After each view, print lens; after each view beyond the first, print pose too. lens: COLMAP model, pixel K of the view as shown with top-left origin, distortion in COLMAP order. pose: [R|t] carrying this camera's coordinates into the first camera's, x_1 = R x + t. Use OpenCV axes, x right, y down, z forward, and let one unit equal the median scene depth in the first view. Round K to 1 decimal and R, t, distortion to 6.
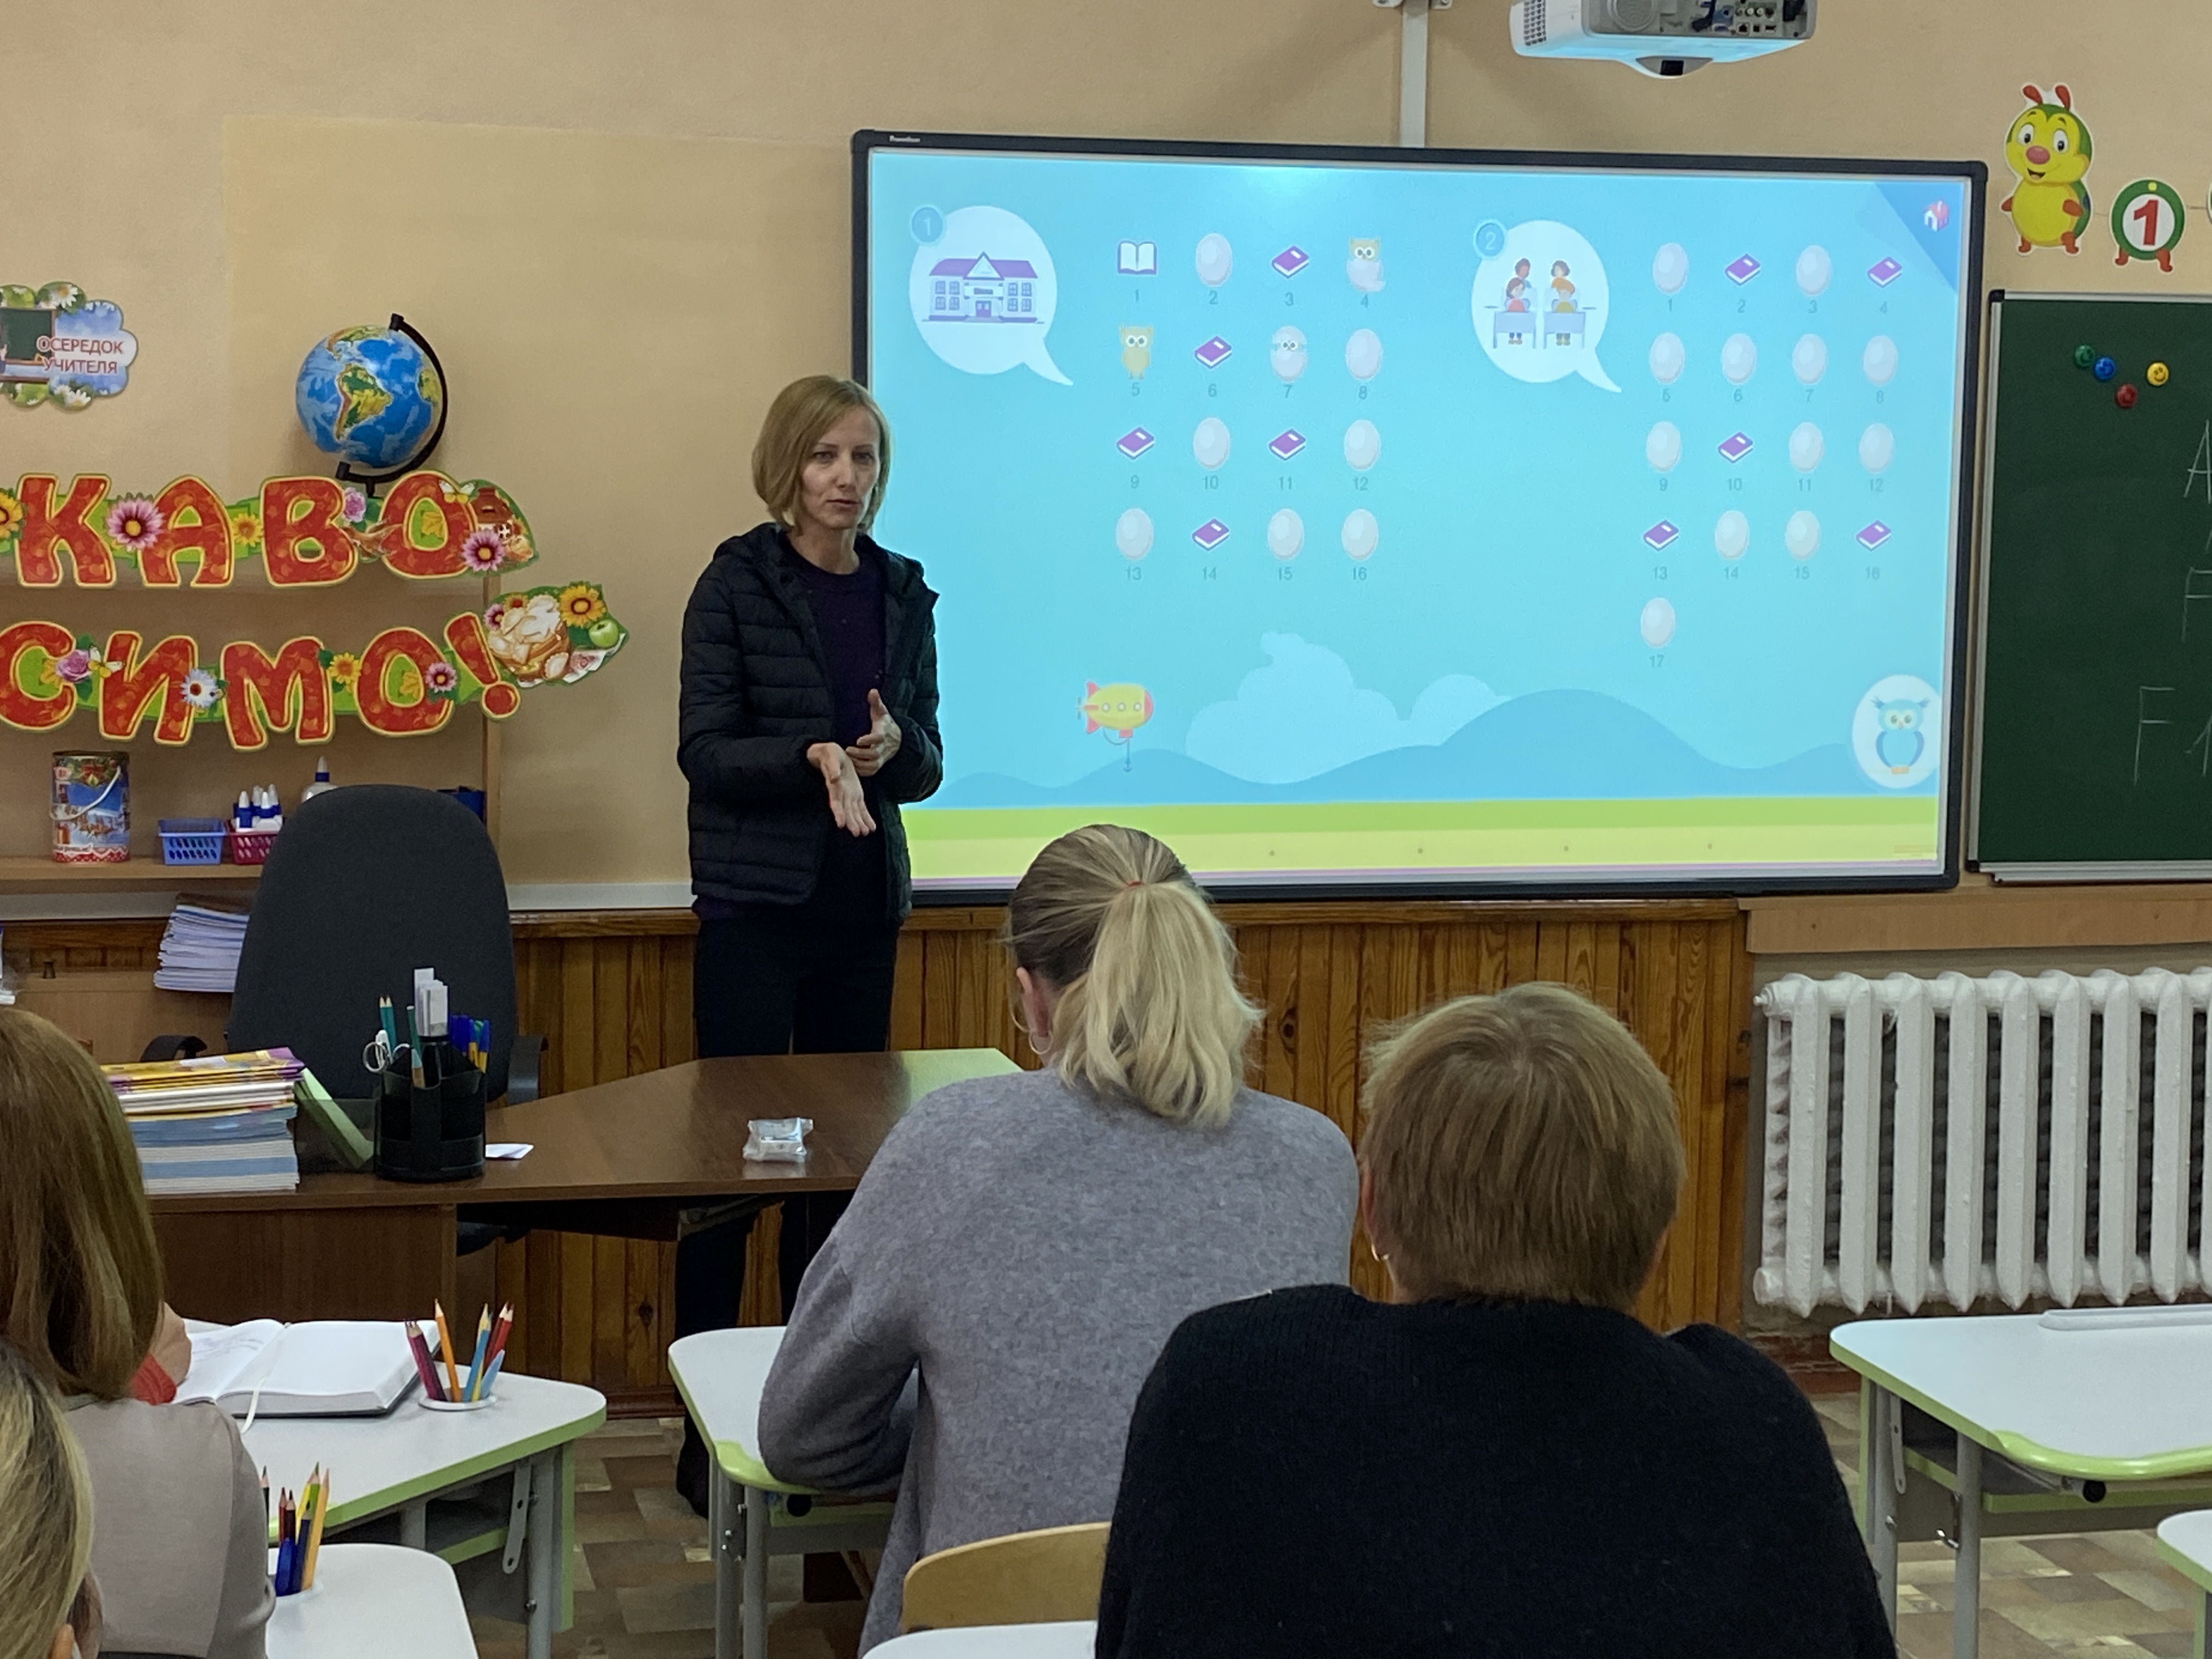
lens RADIAL K [[3566.4, 0, 1109.5], [0, 3566.4, 823.4], [0, 0, 1]] dist [0.071477, 0.000000]
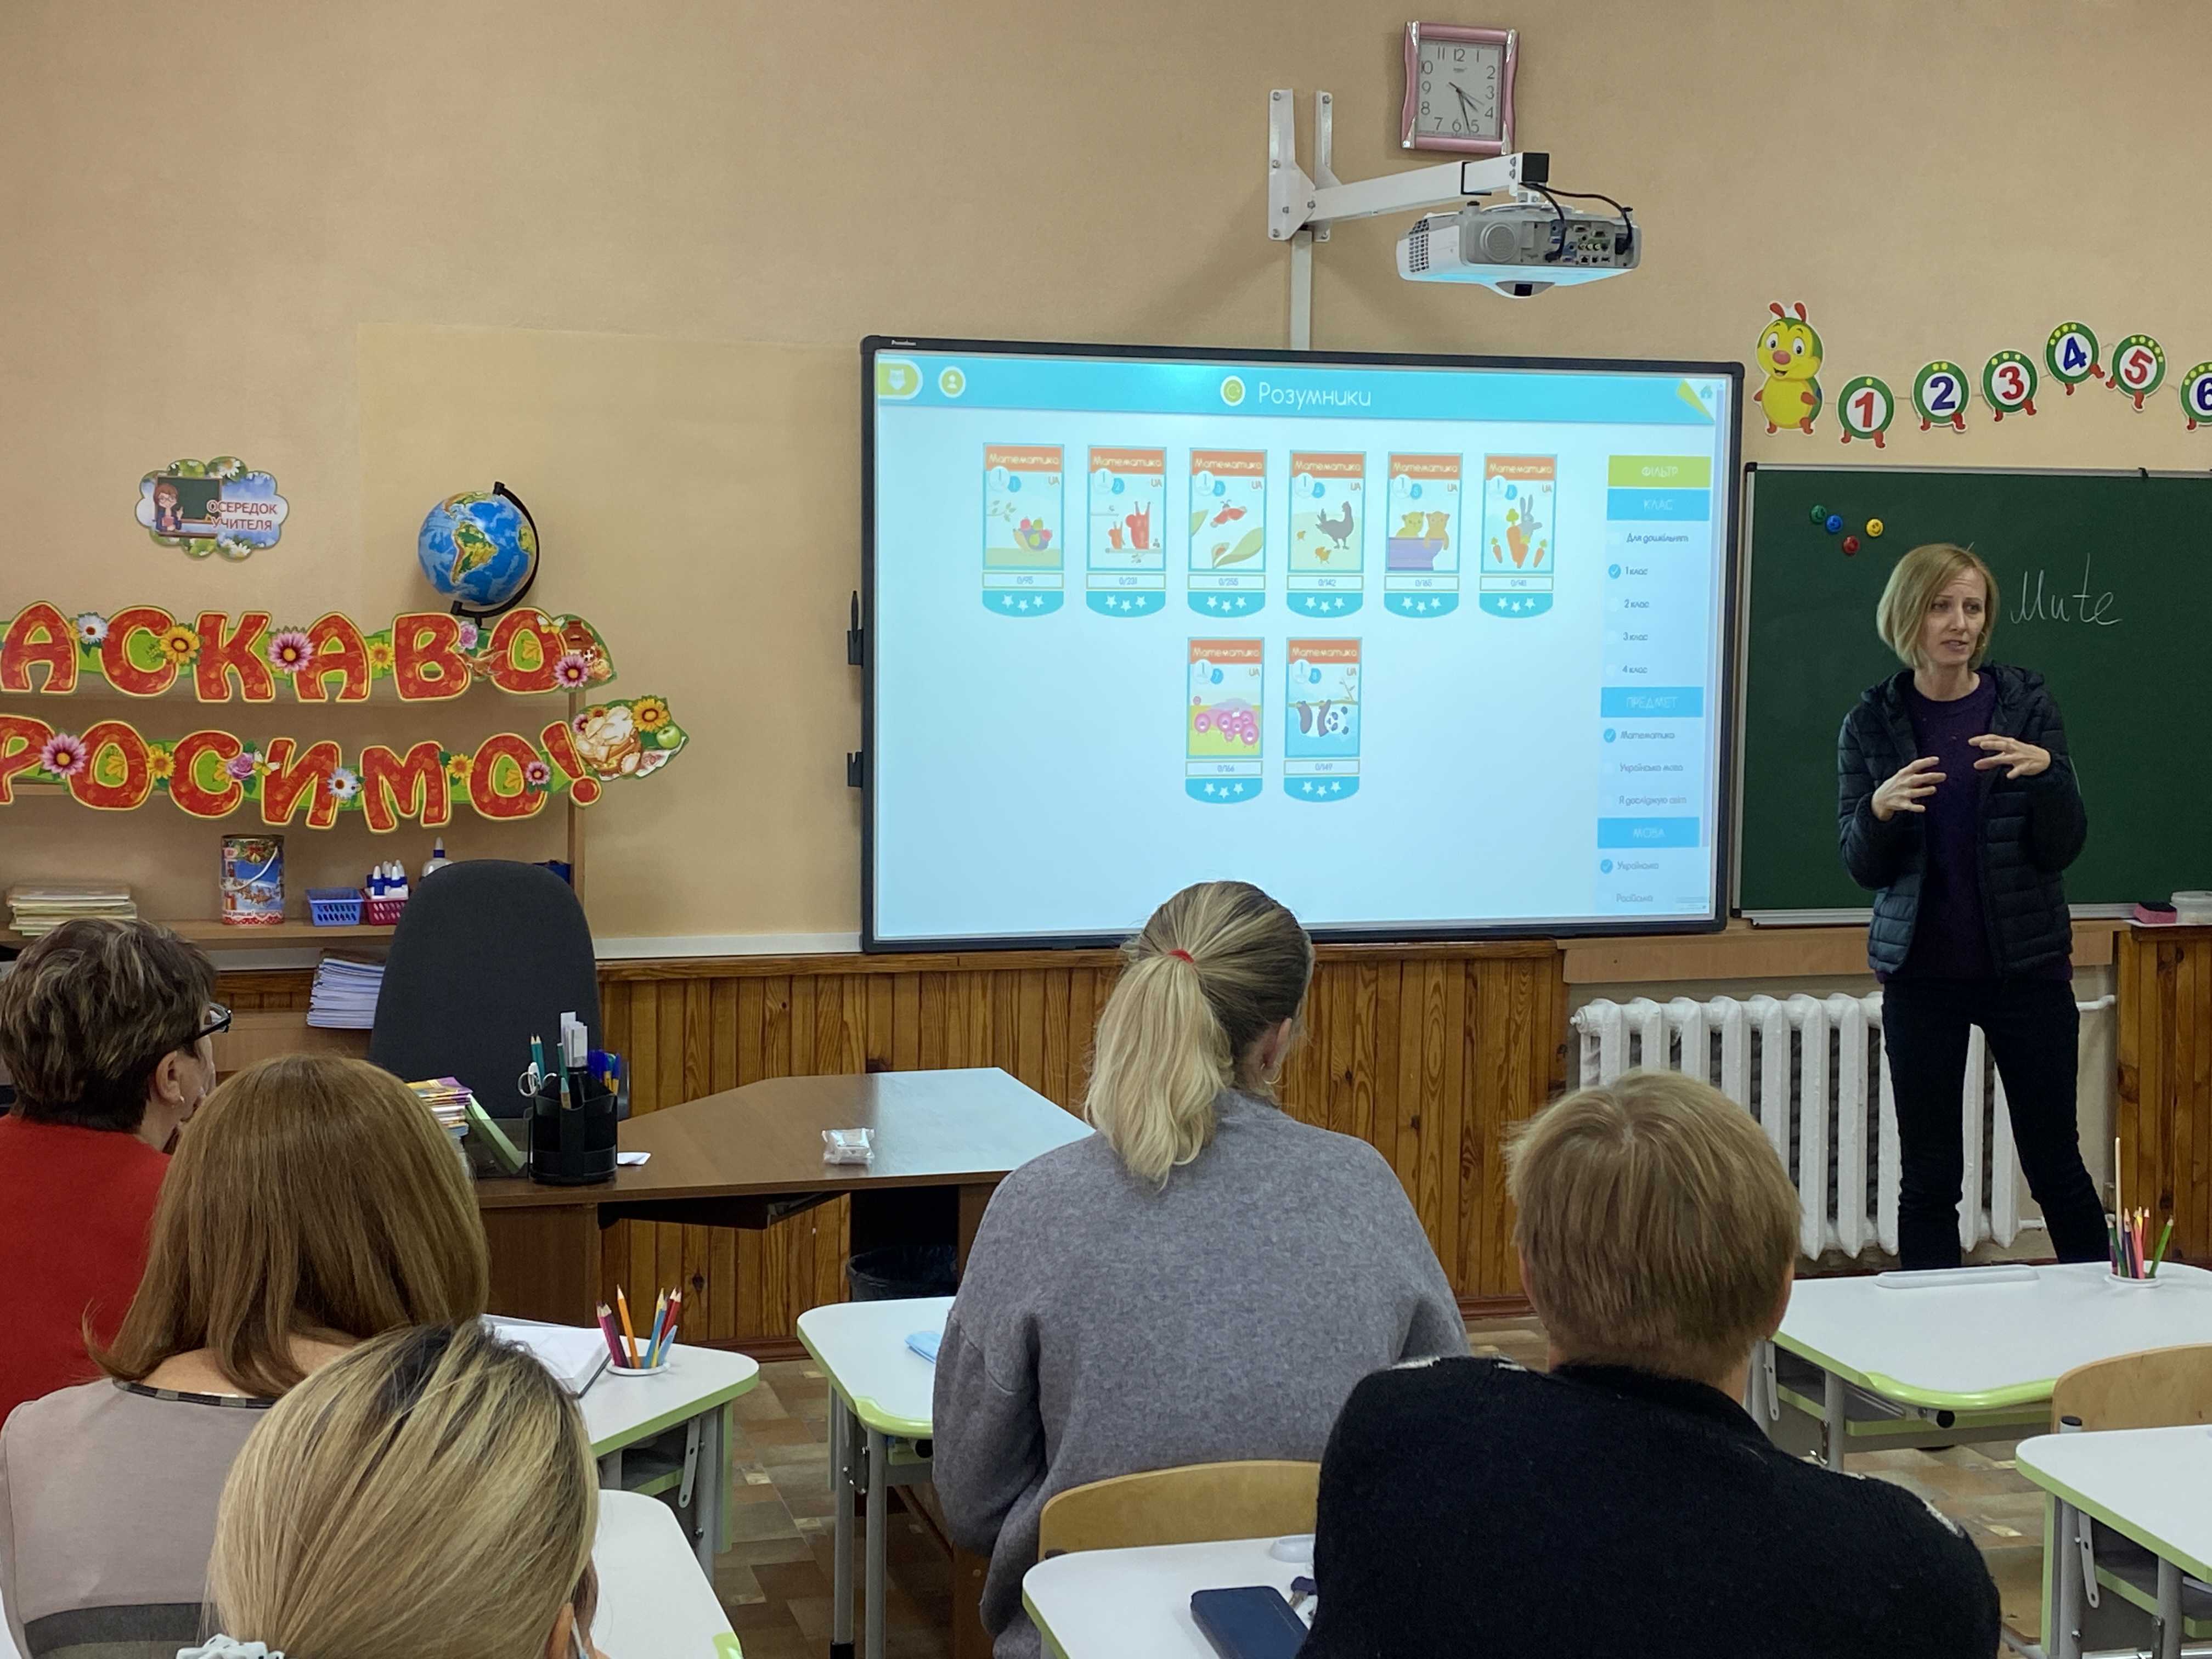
lens RADIAL K [[2811.5, 0, 1109.0], [0, 2811.5, 833.3], [0, 0, 1]] dist [0.061964, 0.000000]
pose [[0.998665, -0.006659, 0.051220, -0.038481], [0.007390, 0.999873, -0.014091, -0.004544], [-0.051120, 0.014451, 0.998588, 0.009621]]
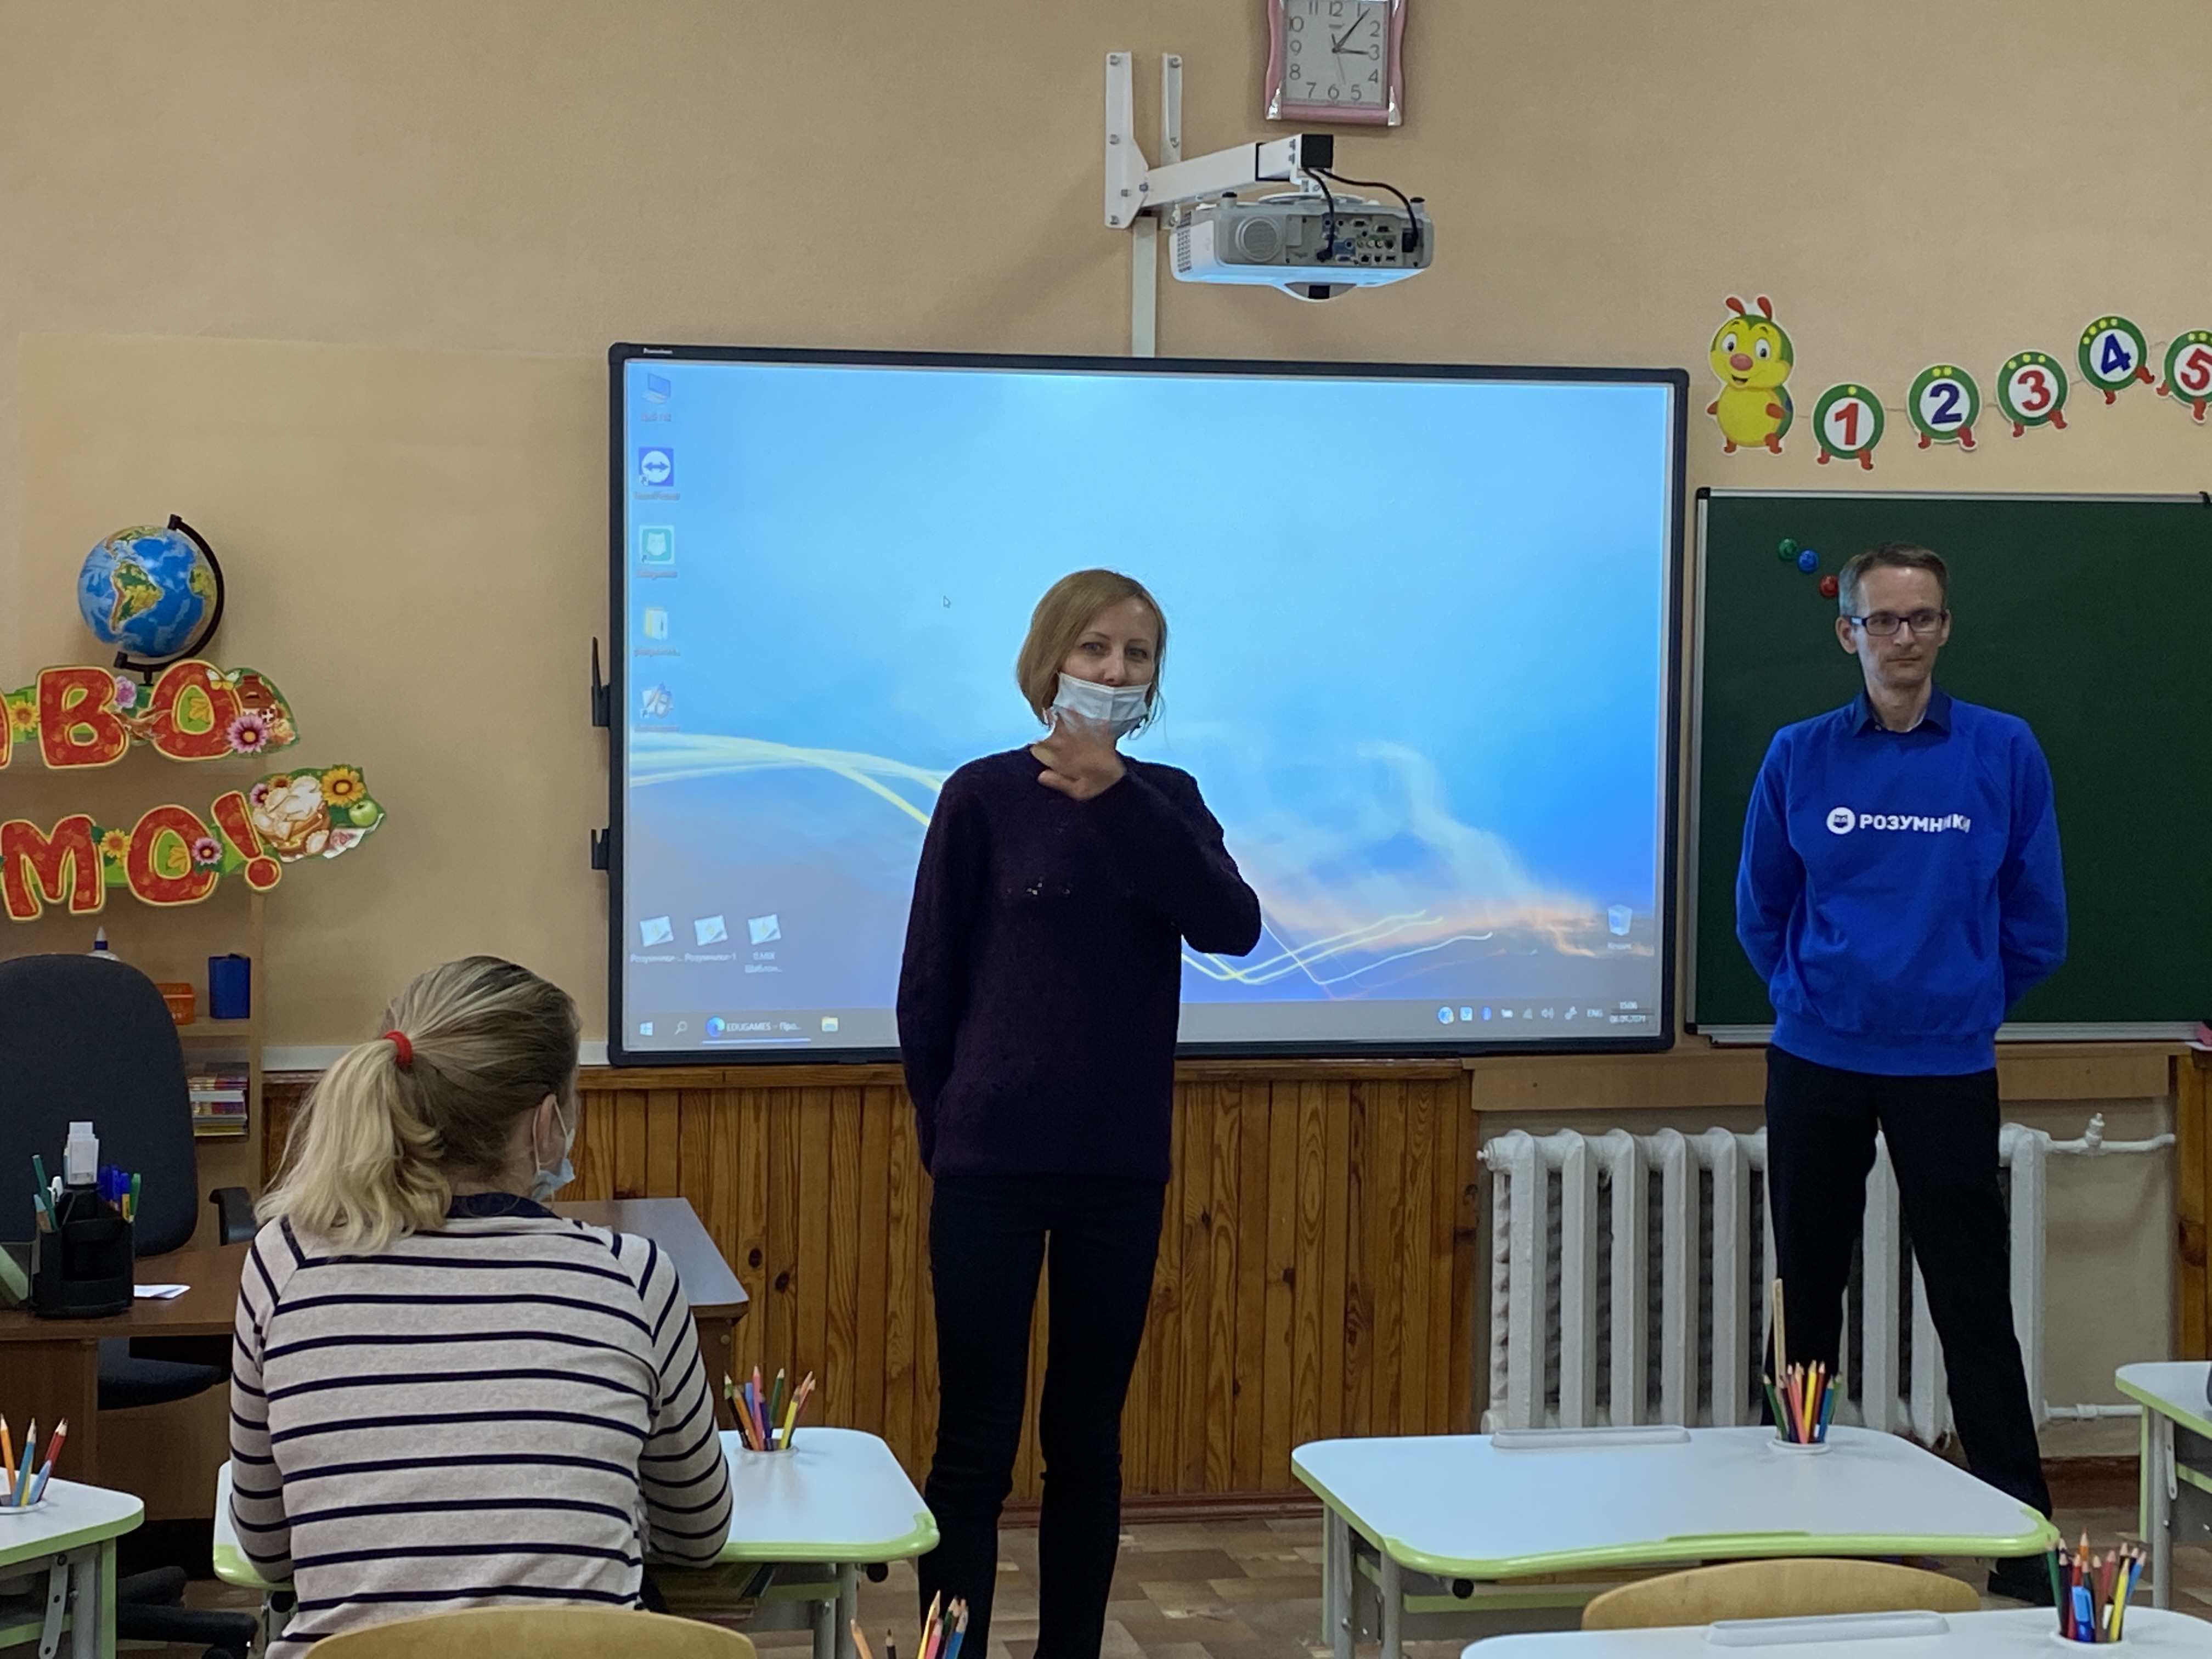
lens RADIAL K [[3566.4, 0, 1118.9], [0, 3566.4, 818.7], [0, 0, 1]] dist [0.071477, 0.000000]
pose [[0.999884, -0.000650, -0.015243, 0.102066], [-0.000063, 0.998909, -0.046708, -0.000639], [0.015257, 0.046704, 0.998792, -0.068307]]
